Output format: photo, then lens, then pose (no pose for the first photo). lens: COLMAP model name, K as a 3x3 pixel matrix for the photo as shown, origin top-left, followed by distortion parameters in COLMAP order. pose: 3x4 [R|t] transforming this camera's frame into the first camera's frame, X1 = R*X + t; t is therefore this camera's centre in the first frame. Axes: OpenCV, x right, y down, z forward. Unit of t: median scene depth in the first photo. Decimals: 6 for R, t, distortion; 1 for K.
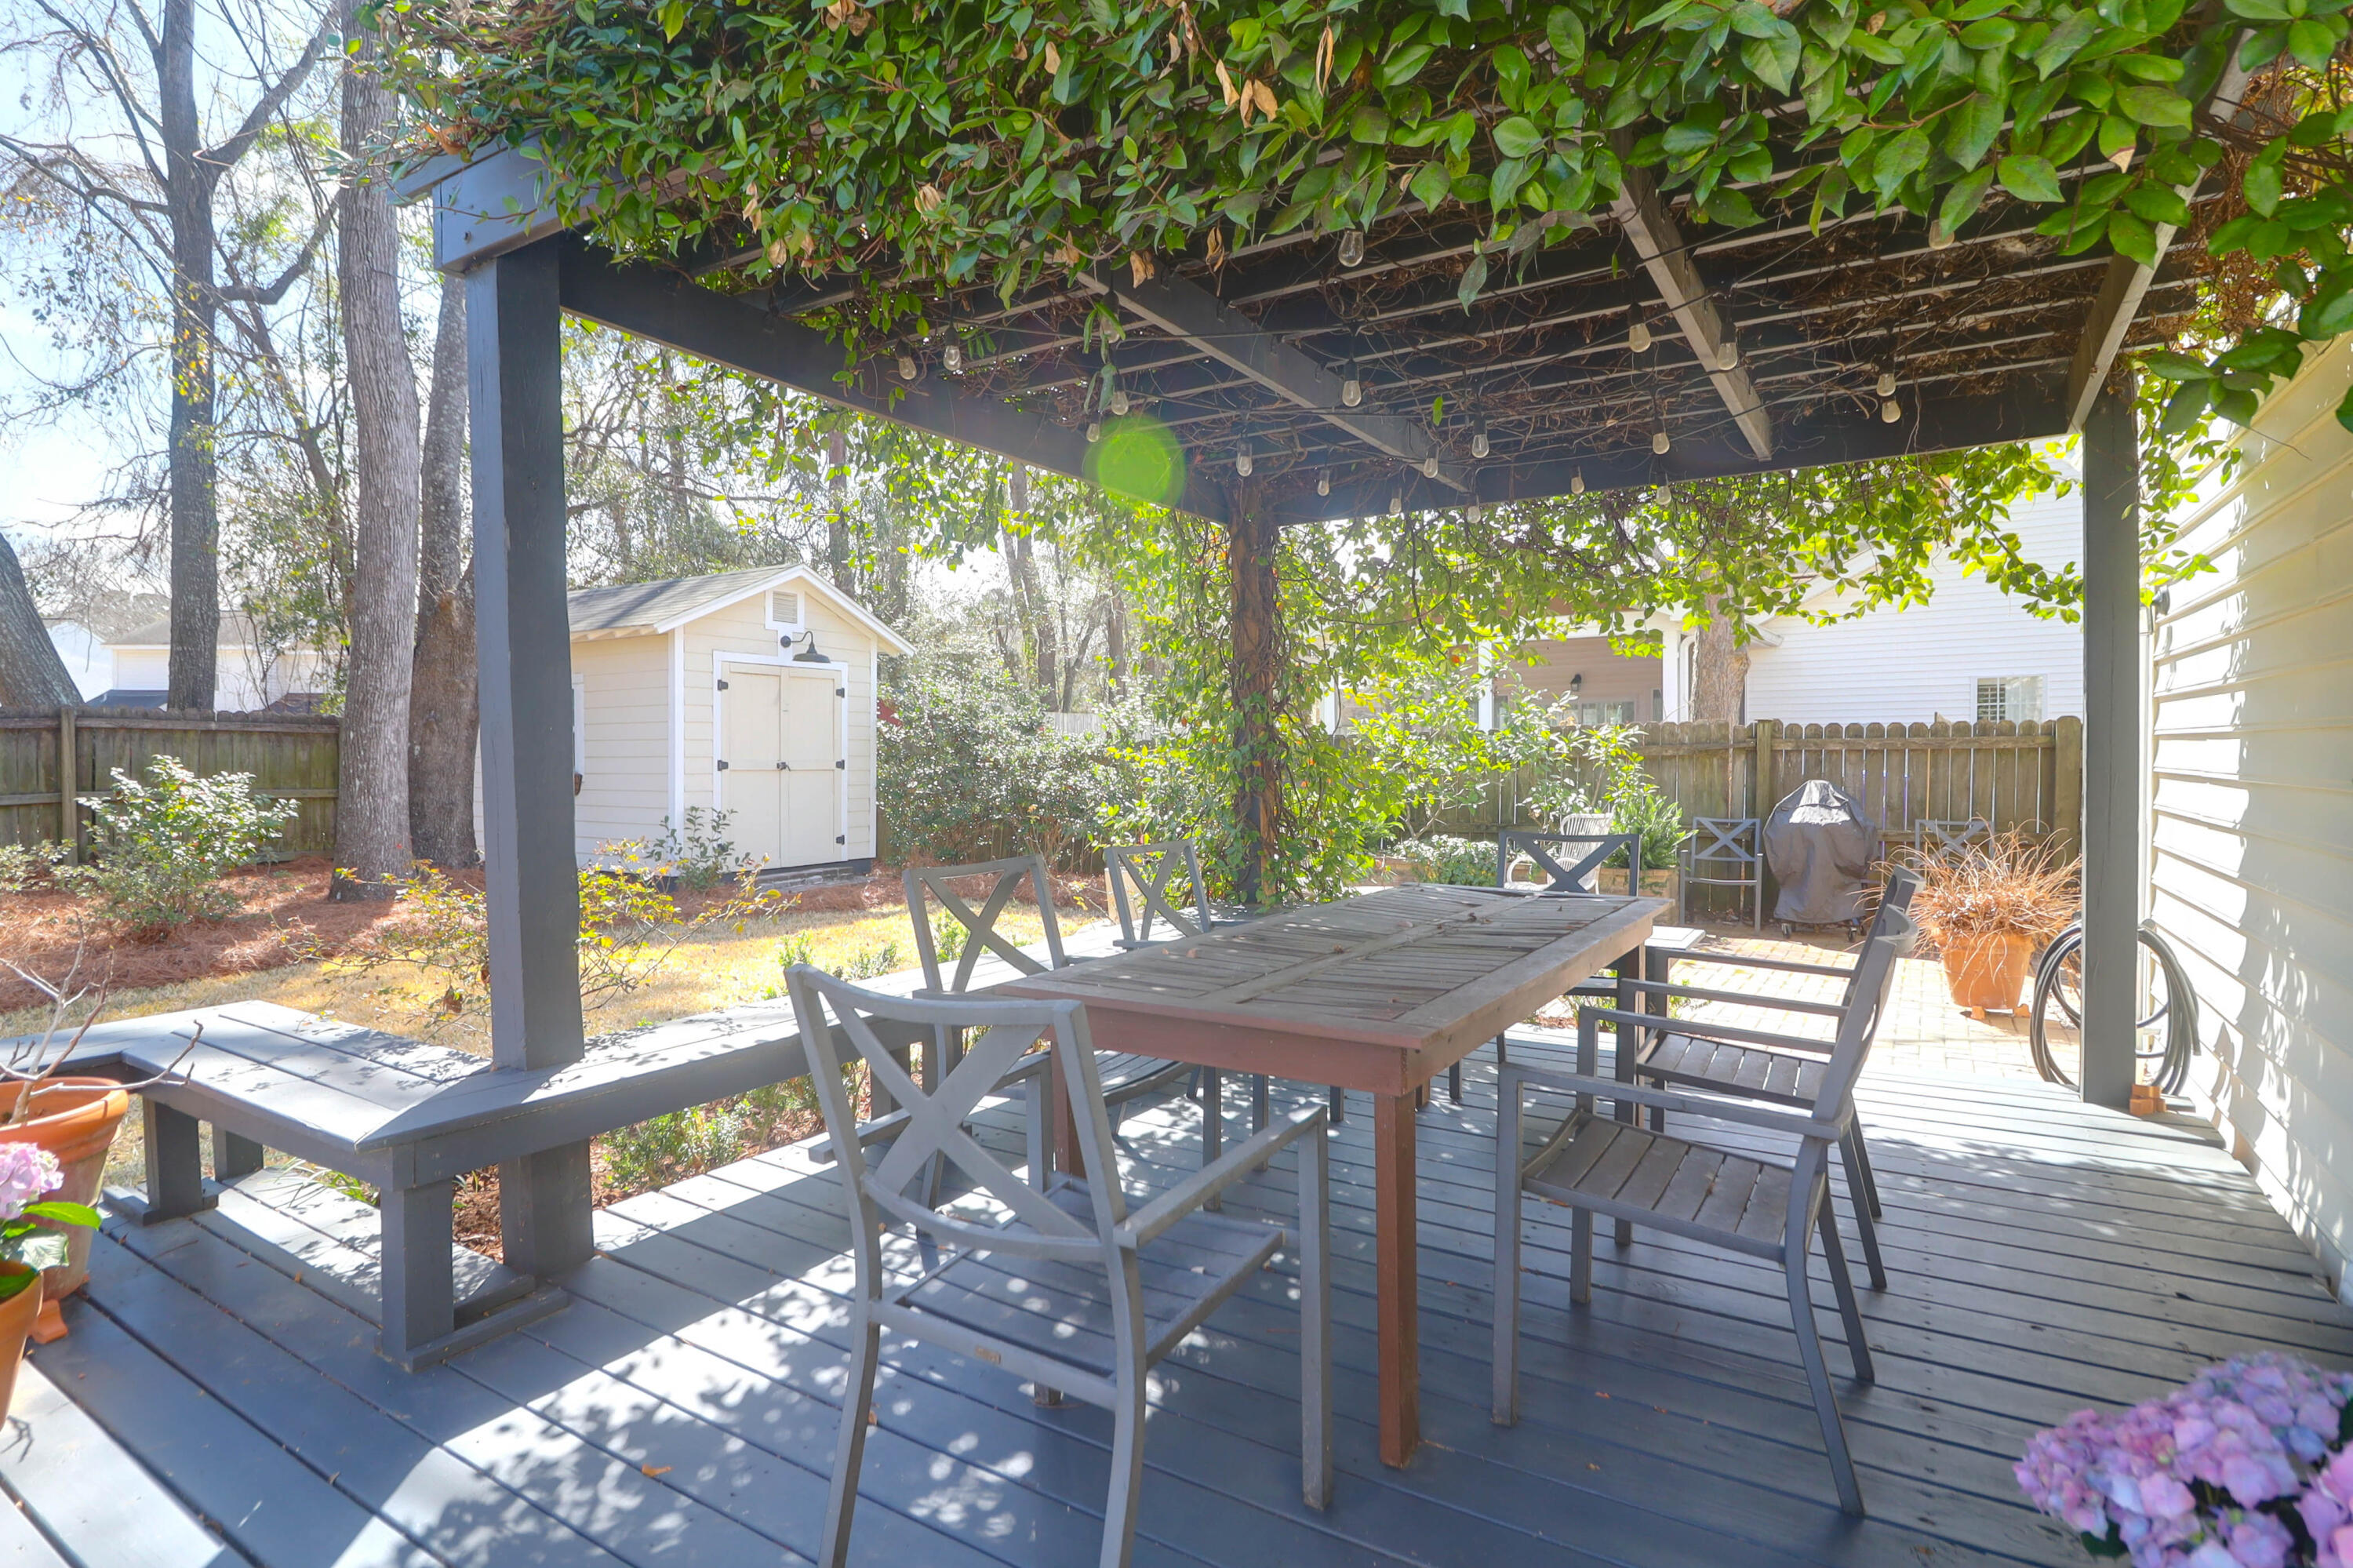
lens RADIAL K [[1175.0, 0, 1176.5], [0, 1175.0, 784.0], [0, 0, 1]] dist [-0.020692, -0.000092]
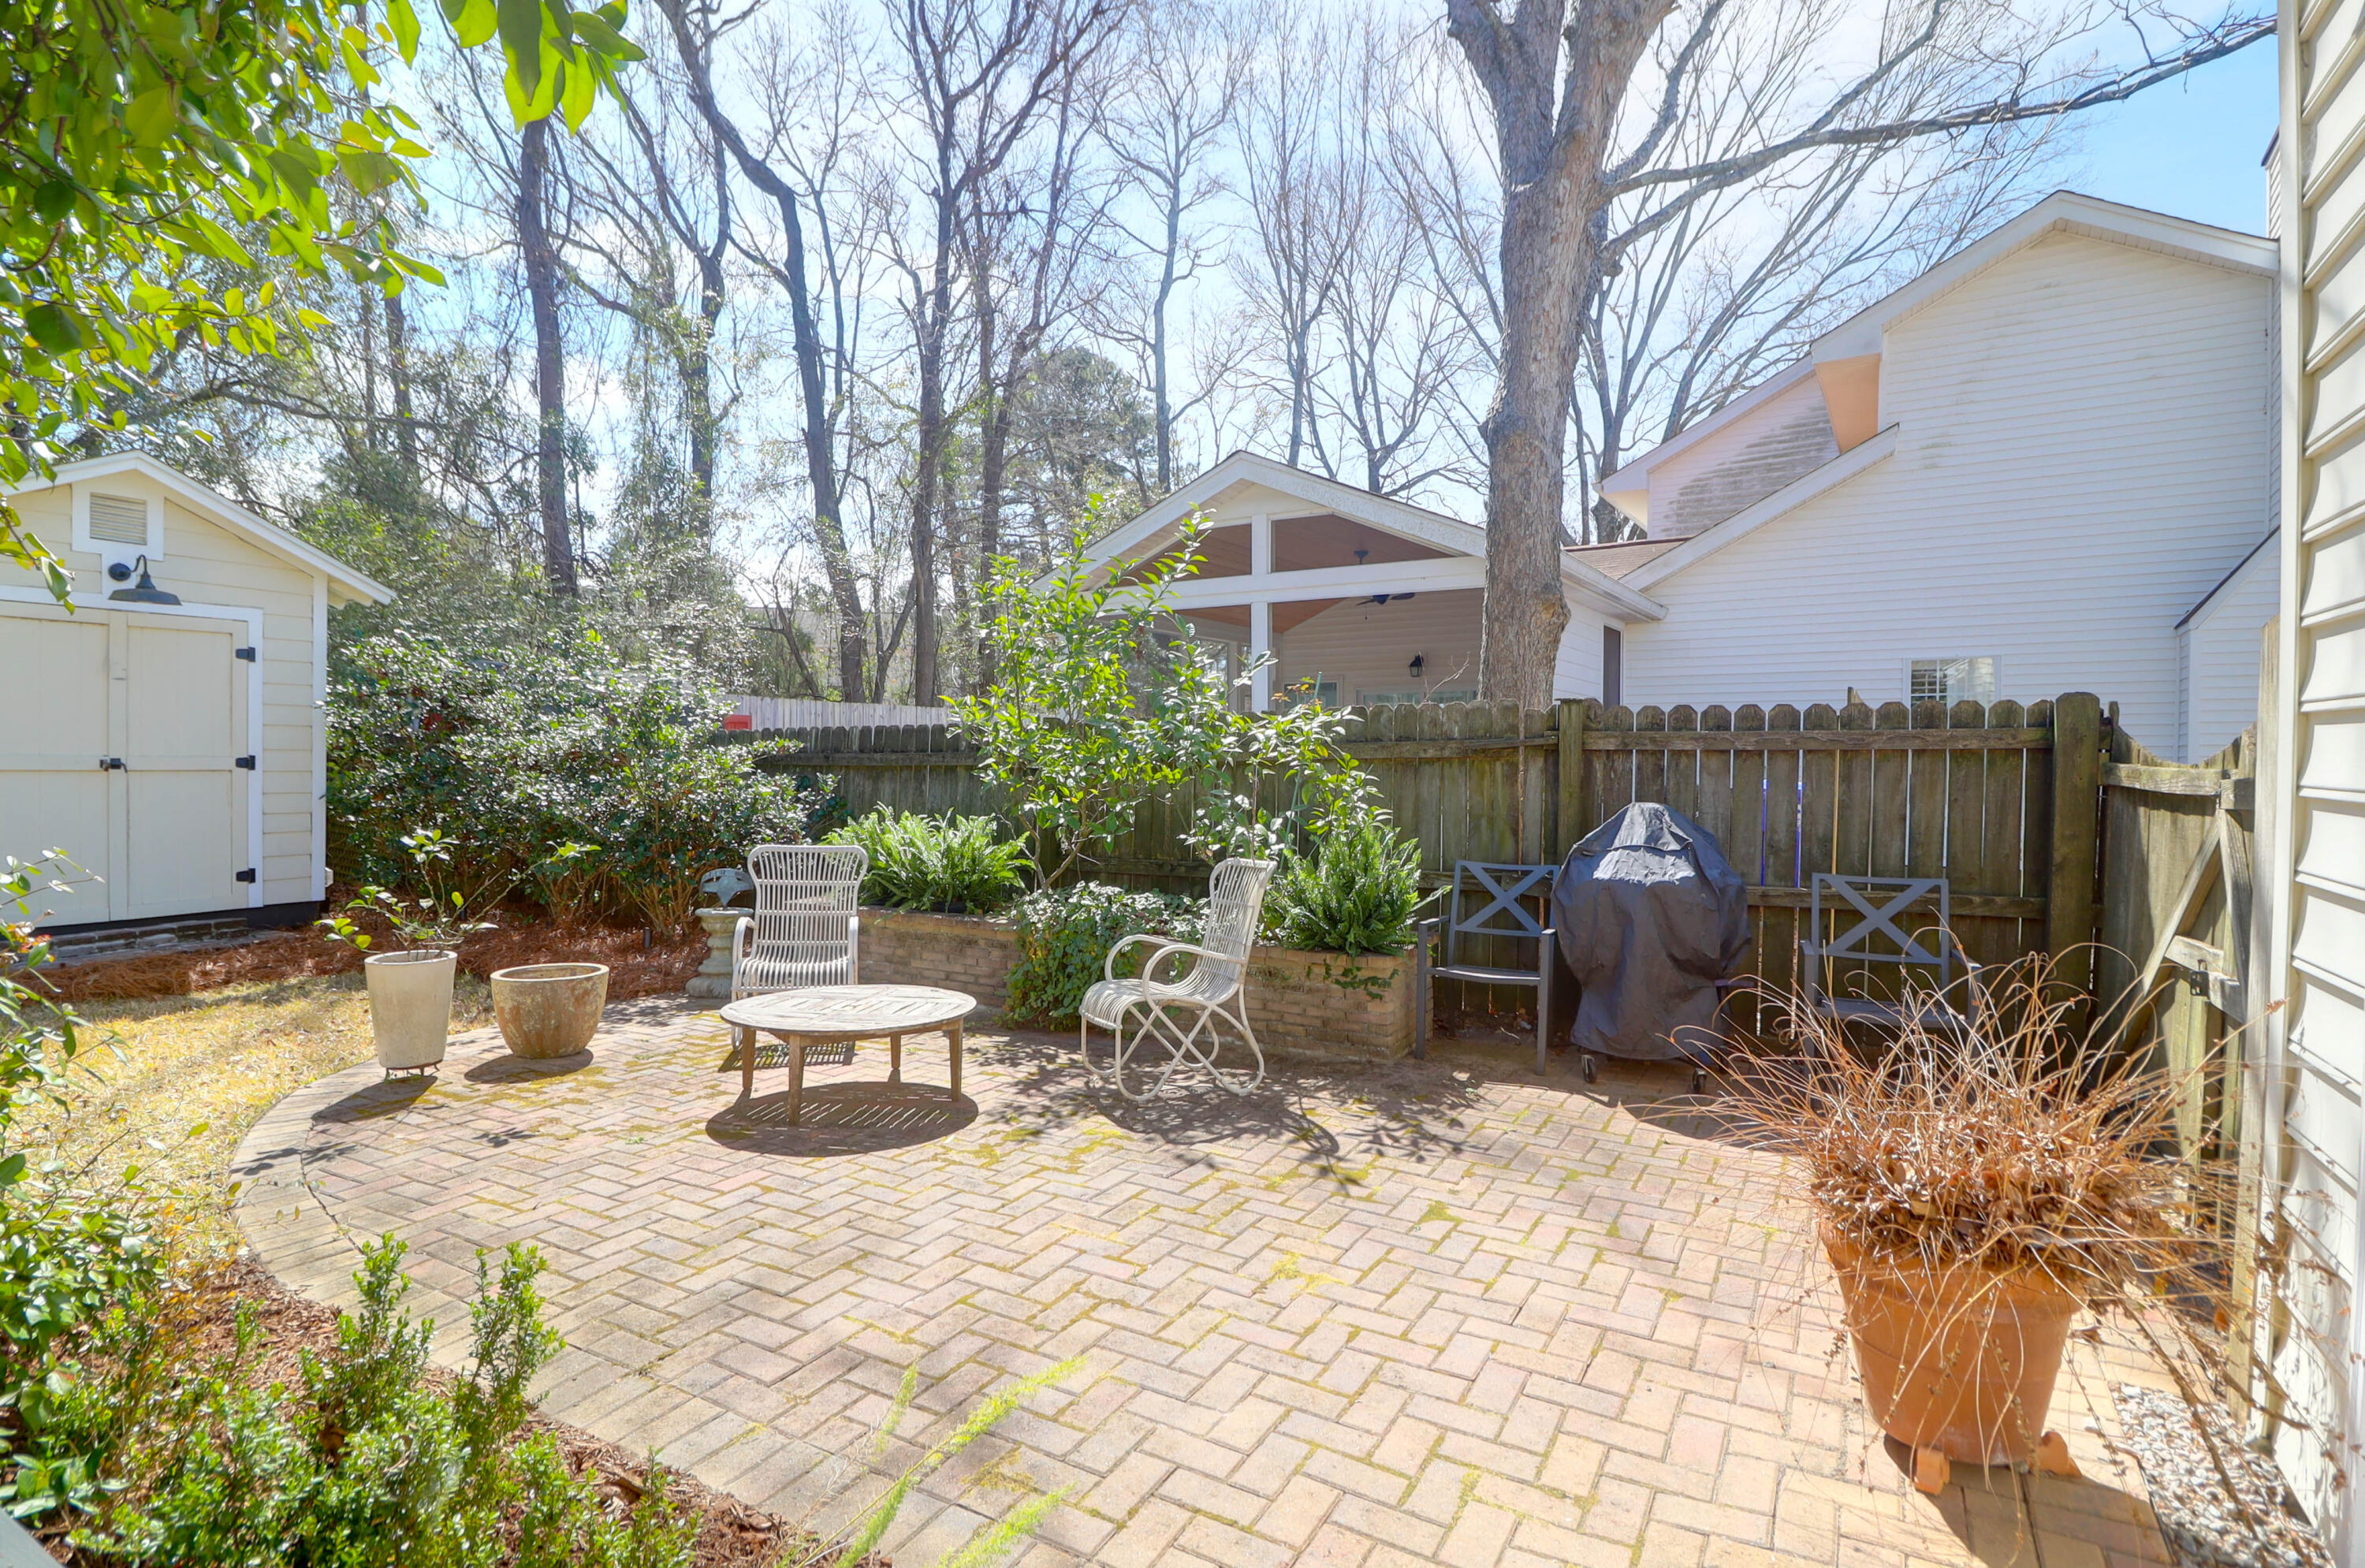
lens RADIAL K [[1180.9, 0, 1182.5], [0, 1180.9, 784.0], [0, 0, 1]] dist [-0.020692, -0.000092]
pose [[0.998453, 0.006863, 0.055178, 0.241350], [-0.006795, 0.999976, -0.001424, -0.008269], [-0.055186, 0.001047, 0.998476, 0.363619]]
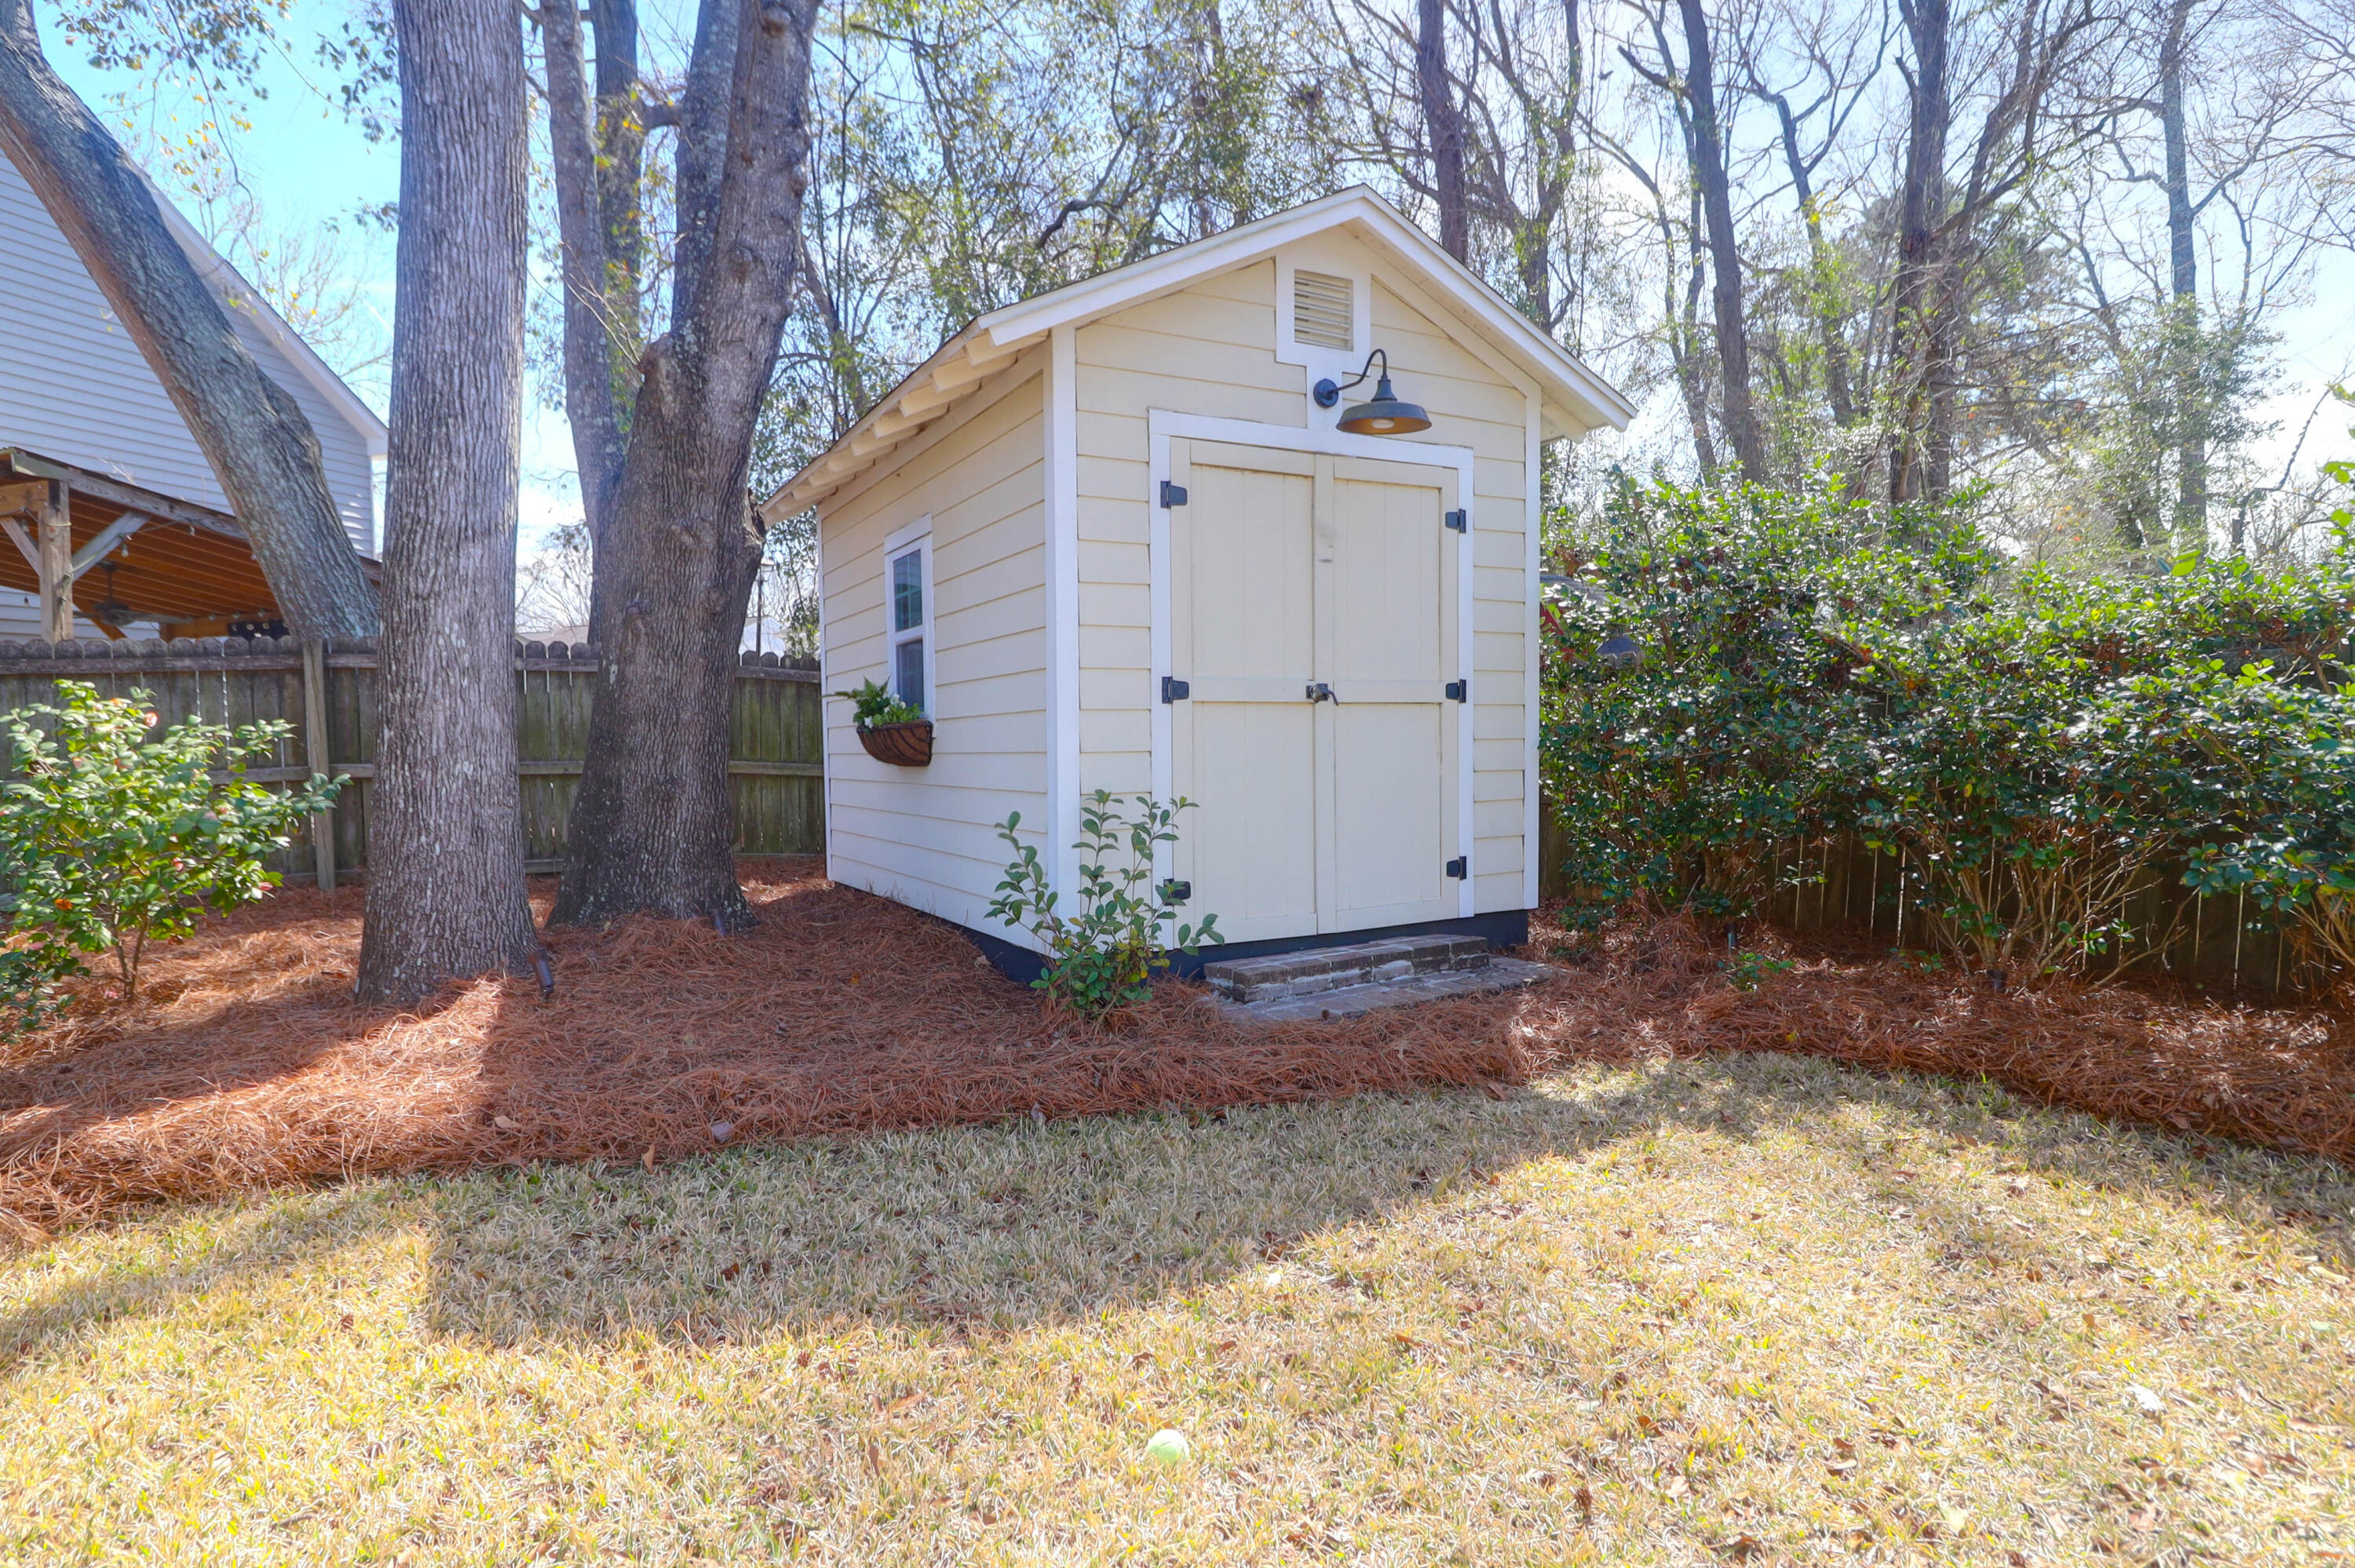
lens RADIAL K [[1273.0, 0, 1227.5], [0, 1273.0, 791.7], [0, 0, 1]] dist [-0.000575, -0.000089]
pose [[0.893349, 0.003652, -0.449349, -0.178880], [0.006458, 0.999759, 0.020965, 0.011270], [0.449317, -0.021631, 0.893110, 0.641495]]
